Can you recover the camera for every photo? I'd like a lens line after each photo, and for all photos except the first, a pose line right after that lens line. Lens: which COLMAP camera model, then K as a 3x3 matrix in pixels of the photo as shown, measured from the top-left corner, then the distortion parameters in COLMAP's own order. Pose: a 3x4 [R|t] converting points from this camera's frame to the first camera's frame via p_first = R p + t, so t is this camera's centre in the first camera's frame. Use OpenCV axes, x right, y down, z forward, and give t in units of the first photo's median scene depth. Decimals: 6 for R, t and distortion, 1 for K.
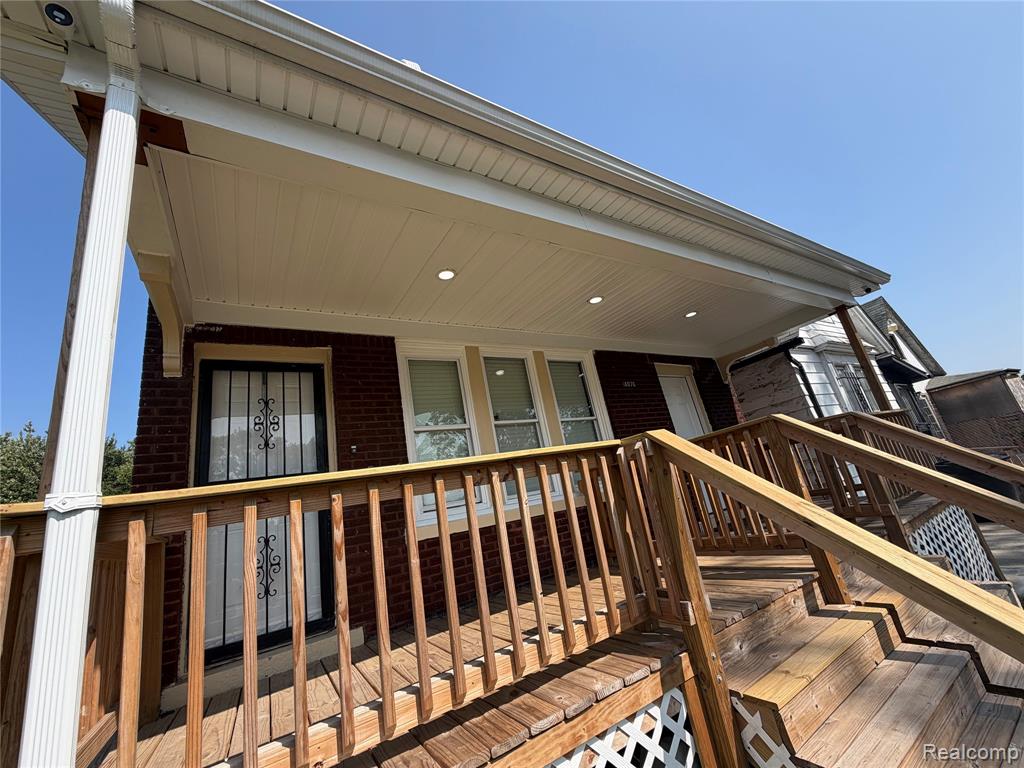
lens RADIAL K [[409.0, 0, 510.0], [0, 409.0, 390.3], [0, 0, 1]] dist [0.003243, -0.000582]
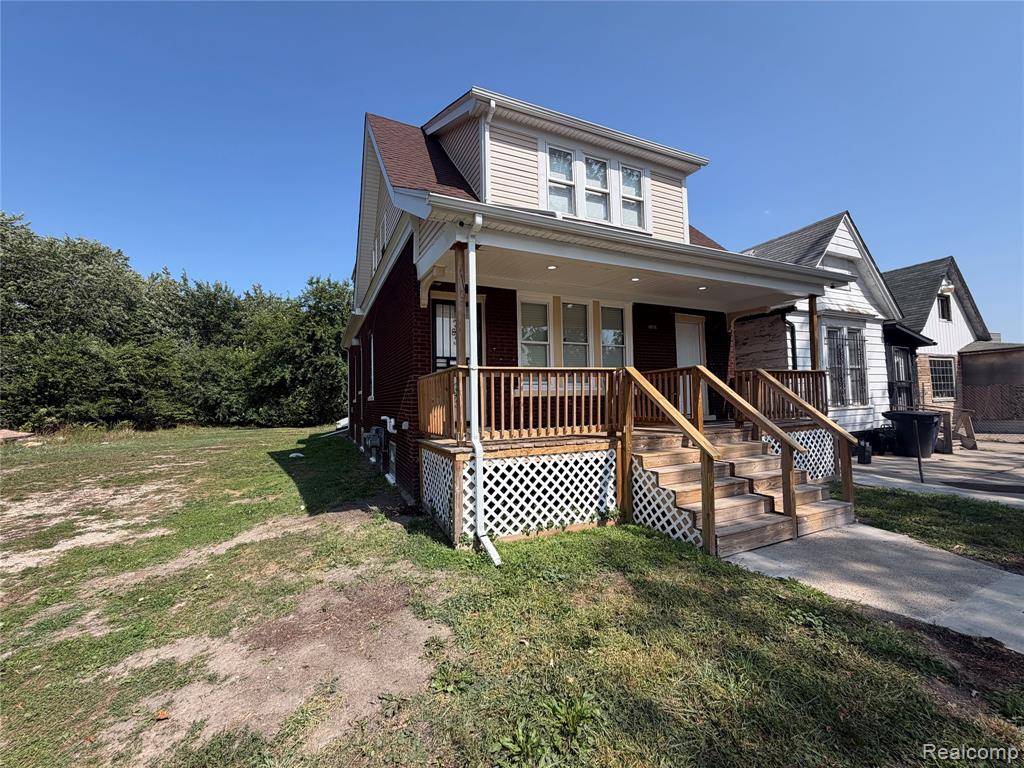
lens RADIAL K [[409.0, 0, 505.8], [0, 409.0, 388.9], [0, 0, 1]] dist [0.003243, -0.000582]
pose [[0.980688, 0.156052, -0.117896, -0.062327], [-0.119967, 0.956047, 0.267549, -0.265227], [0.154466, -0.248238, 0.956304, -1.184215]]
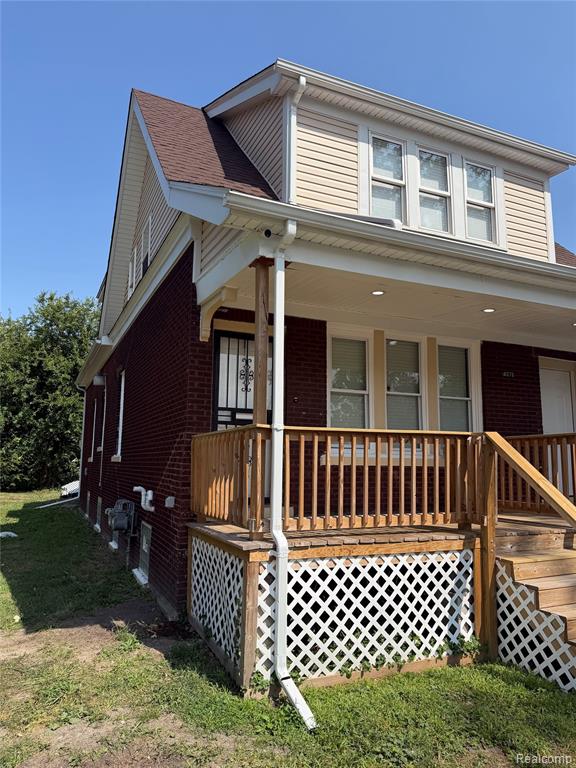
lens RADIAL K [[543.5, 0, 282.3], [0, 543.5, 392.1], [0, 0, 1]] dist [0.051291, -0.051659]
pose [[0.974534, 0.173508, -0.142050, -0.176886], [-0.147725, 0.973345, 0.175435, -0.267696], [0.168703, -0.149983, 0.974189, -1.117527]]
